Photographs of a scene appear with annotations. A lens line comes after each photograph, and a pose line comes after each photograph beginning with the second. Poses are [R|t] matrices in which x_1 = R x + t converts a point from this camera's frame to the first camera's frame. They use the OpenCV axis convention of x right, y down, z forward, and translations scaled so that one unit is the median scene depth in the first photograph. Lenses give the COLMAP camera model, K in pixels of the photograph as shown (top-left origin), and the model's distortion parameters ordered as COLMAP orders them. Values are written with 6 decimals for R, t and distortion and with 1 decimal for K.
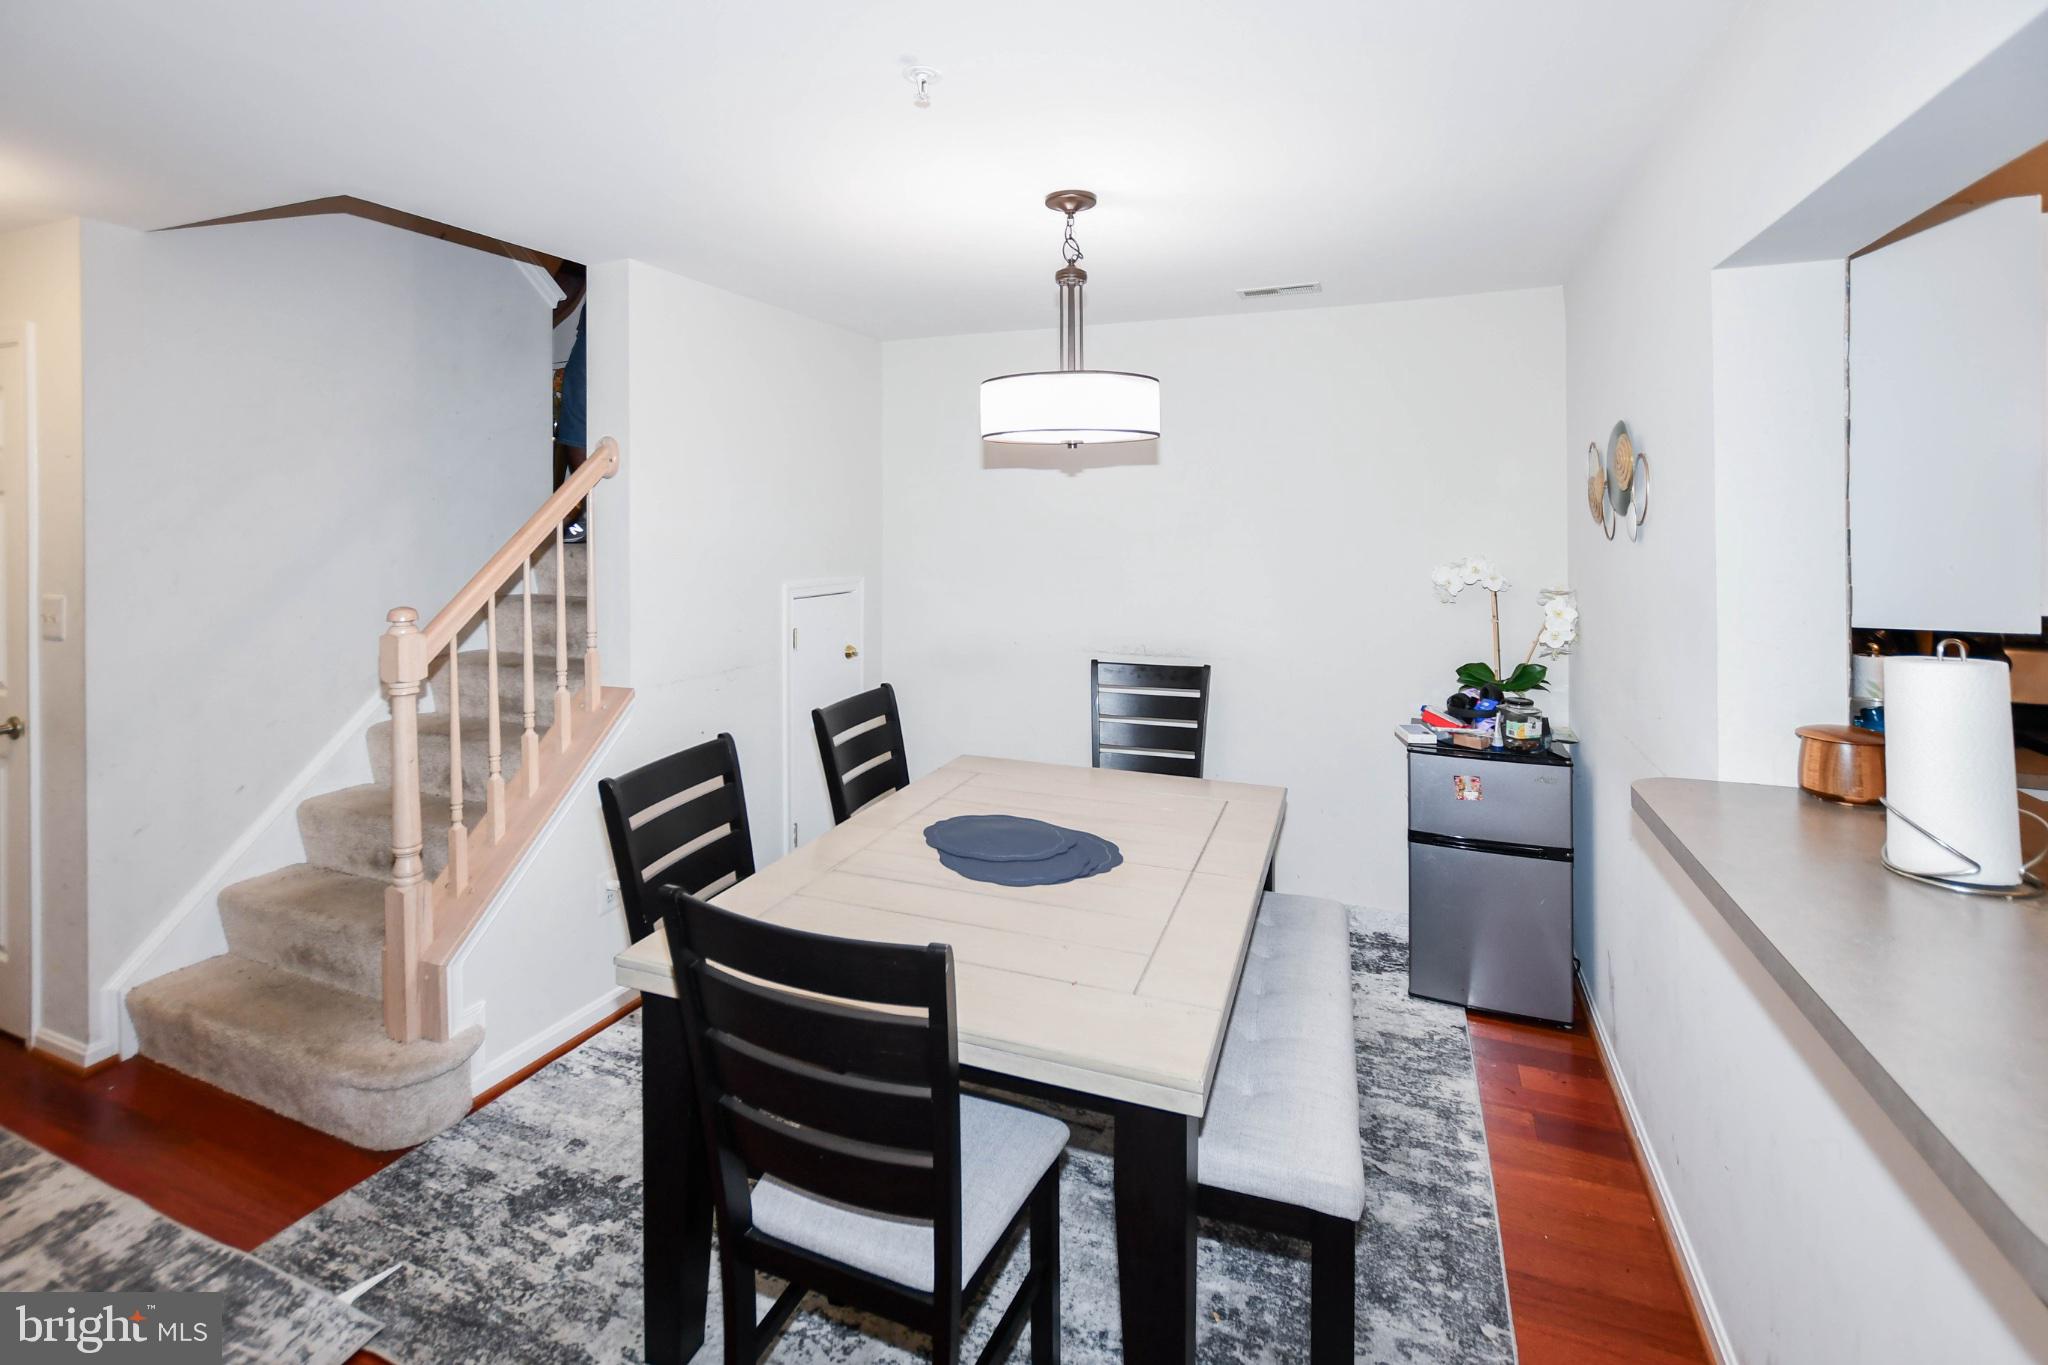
lens RADIAL K [[895.4, 0, 981.3], [0, 895.4, 524.1], [0, 0, 1]] dist [-0.003637, -0.001021]
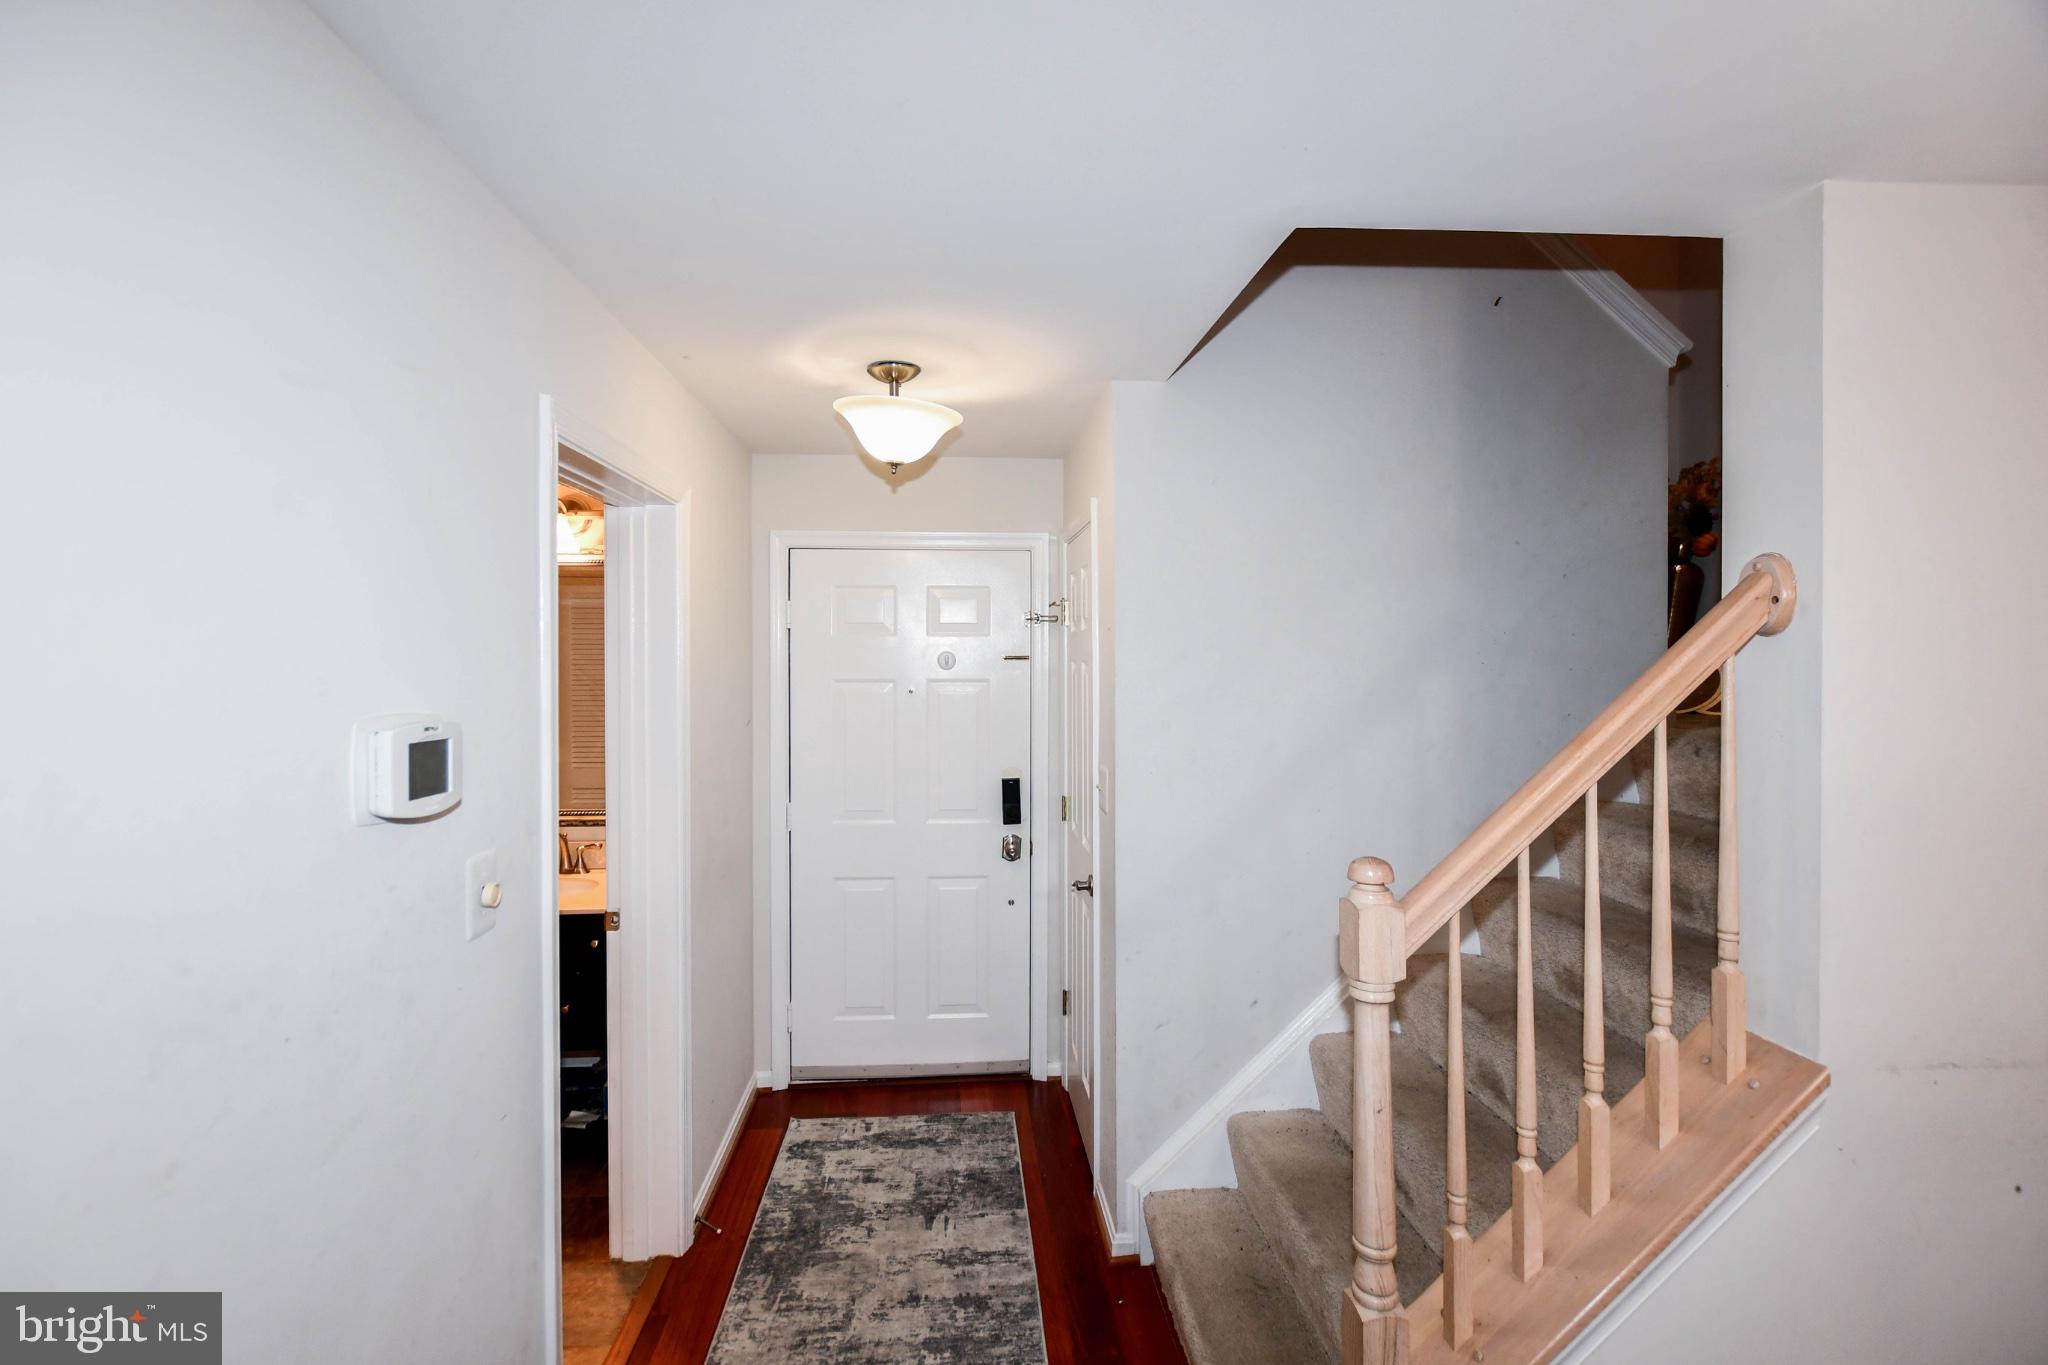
lens RADIAL K [[895.4, 0, 1017.6], [0, 895.4, 673.0], [0, 0, 1]] dist [-0.003637, -0.001021]
pose [[0.463038, 0.010687, -0.886274, -0.185478], [-0.004653, 0.999943, 0.009626, -0.035837], [0.886326, -0.000334, 0.463061, 0.433534]]
